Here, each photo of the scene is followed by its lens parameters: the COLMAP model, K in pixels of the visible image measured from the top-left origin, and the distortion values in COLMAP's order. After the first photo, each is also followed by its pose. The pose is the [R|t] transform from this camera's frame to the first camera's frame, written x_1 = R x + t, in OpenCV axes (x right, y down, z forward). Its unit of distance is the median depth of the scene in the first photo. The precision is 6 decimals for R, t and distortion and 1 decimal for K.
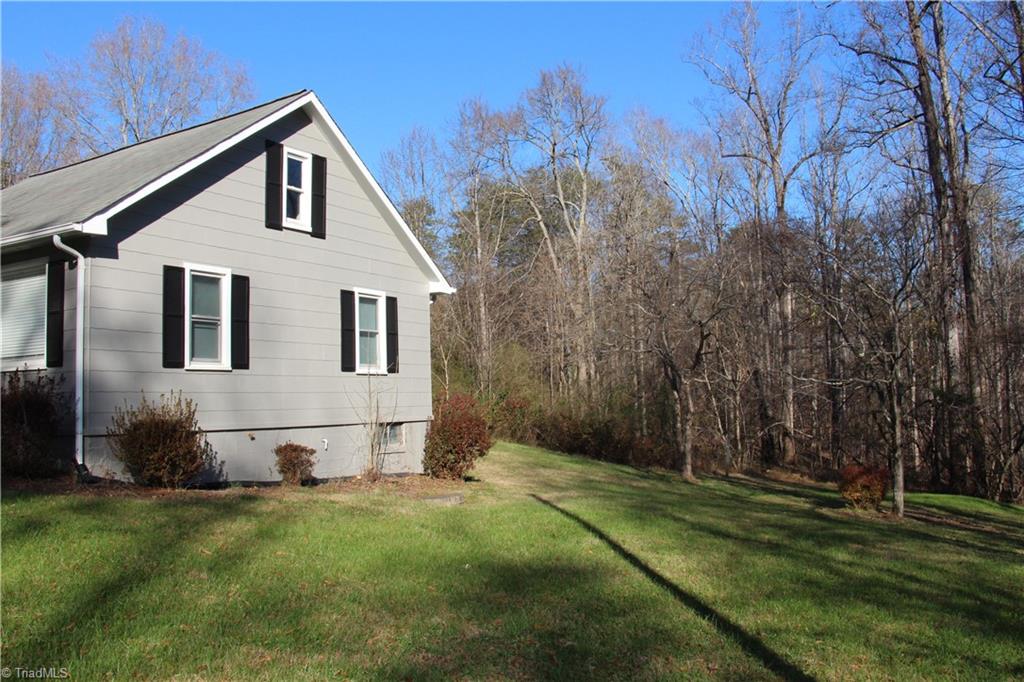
lens RADIAL K [[851.5, 0, 508.7], [0, 851.5, 342.3], [0, 0, 1]] dist [-0.181348, 0.158747]
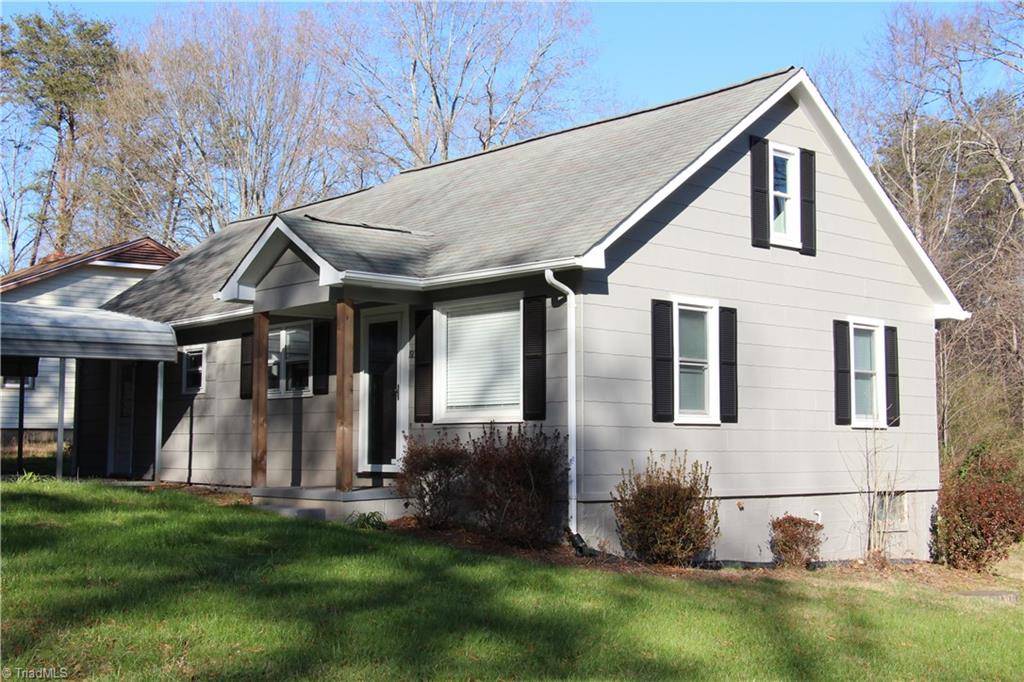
lens RADIAL K [[1288.5, 0, 512.9], [0, 1288.5, 341.2], [0, 0, 1]] dist [0.034779, 0.000000]
pose [[0.955470, -0.000529, -0.295087, -0.139561], [-0.003471, 0.999909, -0.013033, -0.027925], [0.295067, 0.013477, 0.955382, -0.245430]]
